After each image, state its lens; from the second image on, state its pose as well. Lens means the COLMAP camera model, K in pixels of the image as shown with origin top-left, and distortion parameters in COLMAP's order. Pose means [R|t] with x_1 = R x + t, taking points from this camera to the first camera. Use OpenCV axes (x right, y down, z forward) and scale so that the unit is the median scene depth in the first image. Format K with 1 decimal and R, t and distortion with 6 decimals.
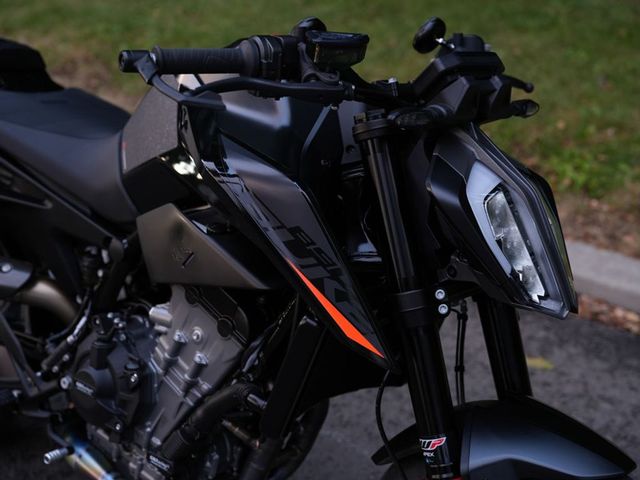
lens RADIAL K [[1002.9, 0, 321.7], [0, 1002.9, 241.7], [0, 0, 1]] dist [-0.071043, 0.835780]
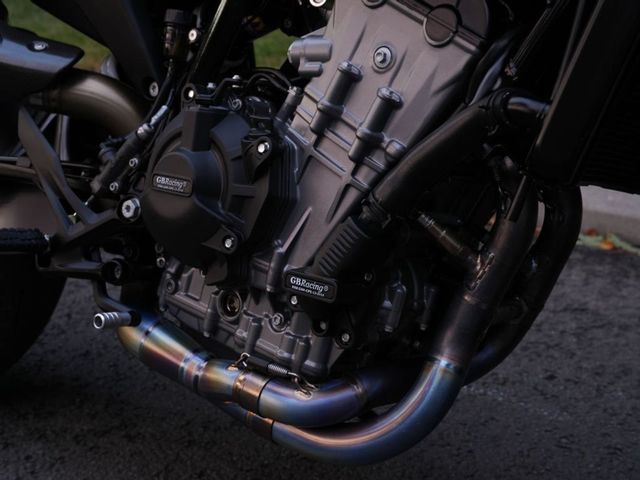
lens RADIAL K [[1002.9, 0, 321.7], [0, 1002.9, 241.7], [0, 0, 1]] dist [-0.071043, 0.835780]
pose [[0.999802, 0.015642, 0.012294, -0.157267], [-0.013580, 0.988154, -0.152861, 0.273945], [-0.014539, 0.152663, 0.988171, 0.427655]]
